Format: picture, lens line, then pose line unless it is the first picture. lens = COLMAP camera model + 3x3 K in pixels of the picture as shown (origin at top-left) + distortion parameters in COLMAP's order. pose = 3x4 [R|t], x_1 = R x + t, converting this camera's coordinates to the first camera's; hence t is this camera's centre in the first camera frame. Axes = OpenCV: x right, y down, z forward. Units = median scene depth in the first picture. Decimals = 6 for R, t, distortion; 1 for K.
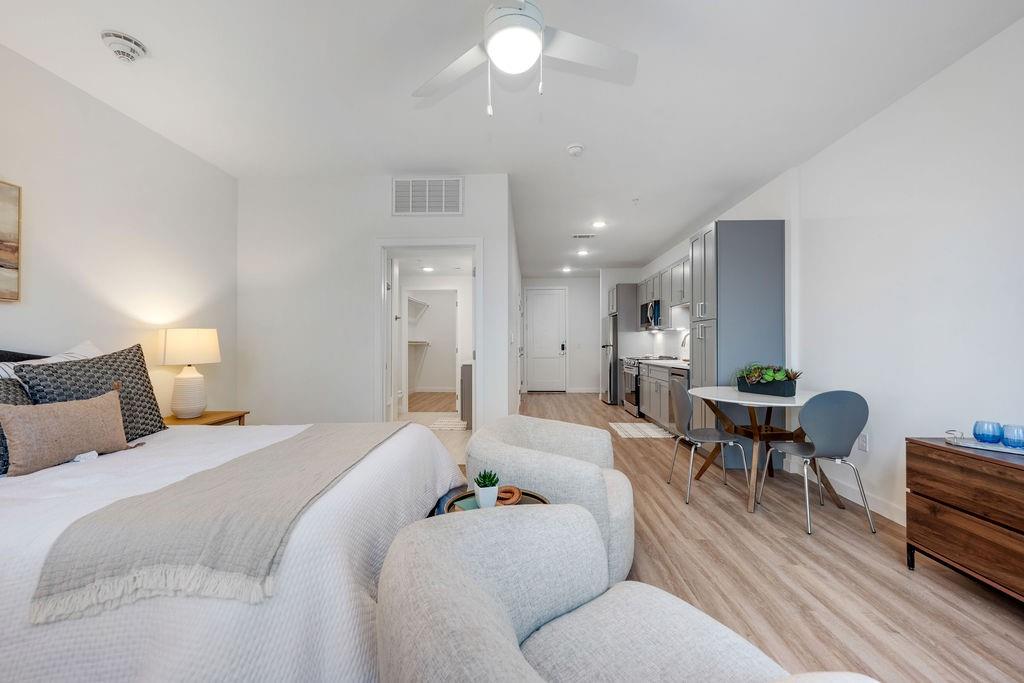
lens RADIAL K [[416.8, 0, 510.2], [0, 416.8, 341.3], [0, 0, 1]] dist [0.001779, -0.000148]
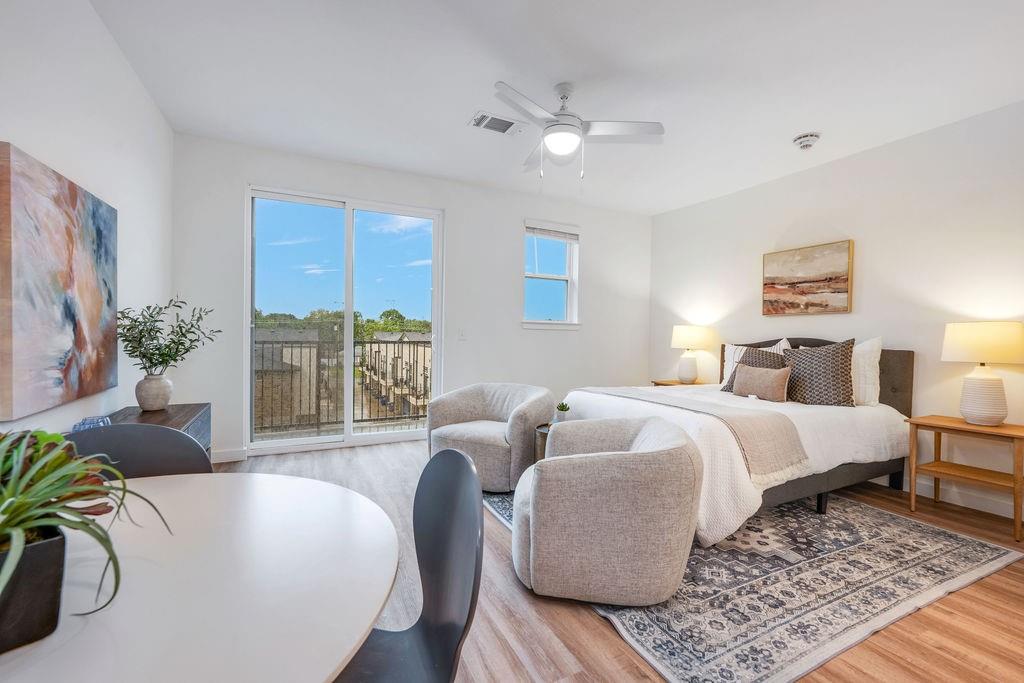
lens RADIAL K [[434.3, 0, 513.3], [0, 434.3, 339.3], [0, 0, 1]] dist [-0.002573, 0.001179]
pose [[-0.876053, -0.010243, -0.482106, 0.486063], [-0.011889, 0.999929, 0.000360, 0.015393], [0.482068, 0.006047, -0.876113, 1.215628]]
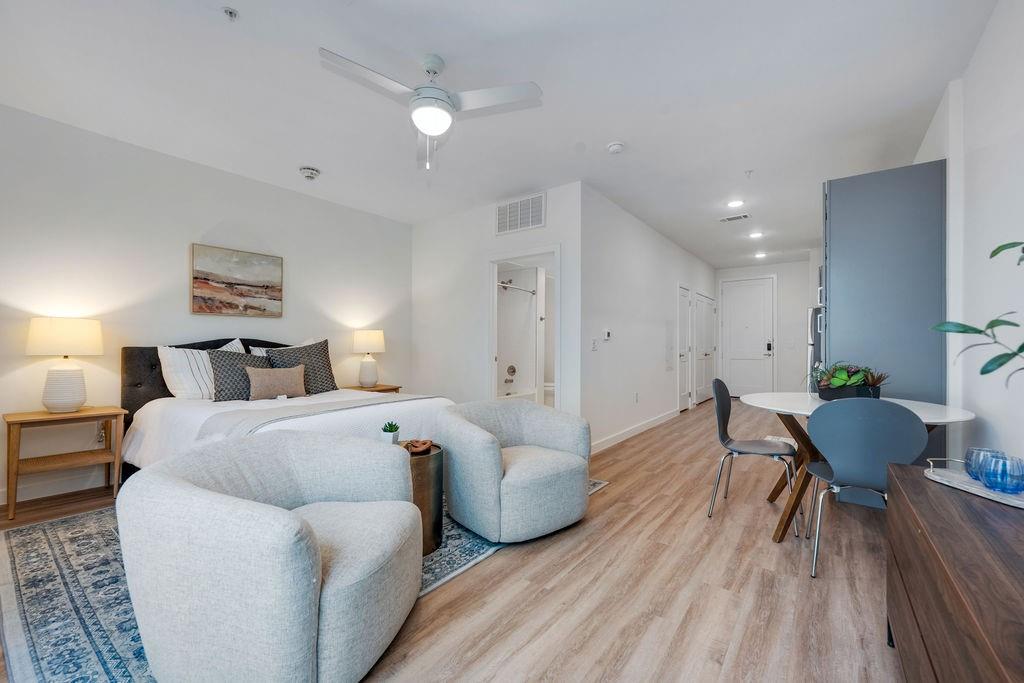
lens RADIAL K [[416.8, 0, 508.0], [0, 416.8, 344.2], [0, 0, 1]] dist [0.001779, -0.000148]
pose [[0.817396, 0.003074, -0.576069, 0.520555], [-0.000089, 0.999986, 0.005211, 0.012856], [0.576077, -0.004208, 0.817385, 0.018351]]
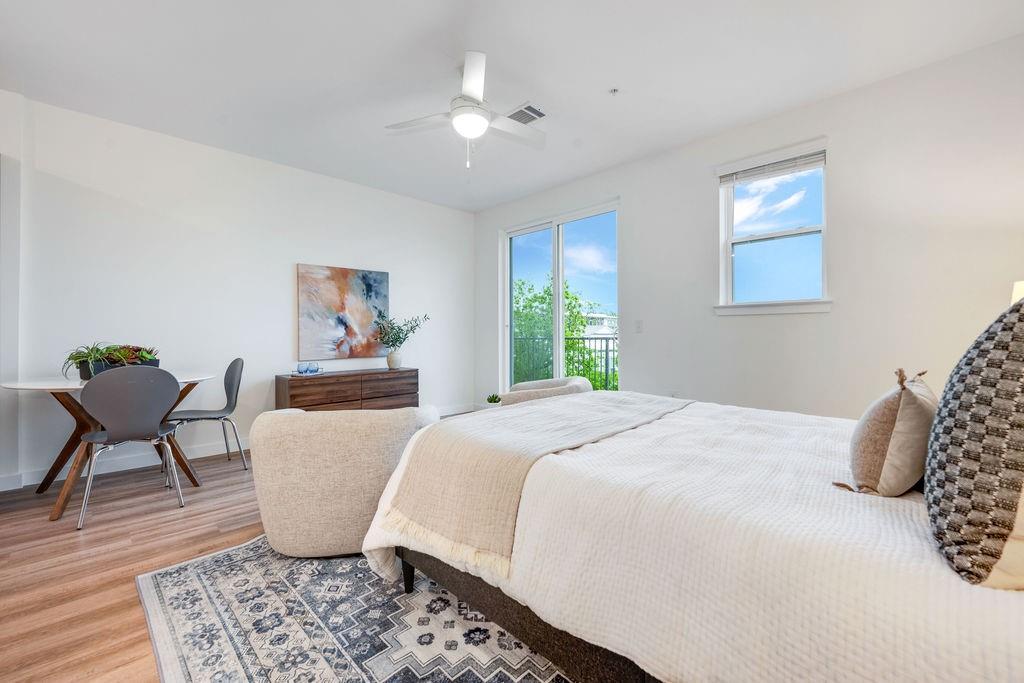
lens RADIAL K [[416.8, 0, 518.0], [0, 416.8, 333.8], [0, 0, 1]] dist [0.001779, -0.000148]
pose [[-0.740205, 0.003151, 0.672374, -0.588017], [-0.004409, 0.999945, -0.009540, 0.036128], [-0.672367, -0.010026, -0.740150, 1.045404]]
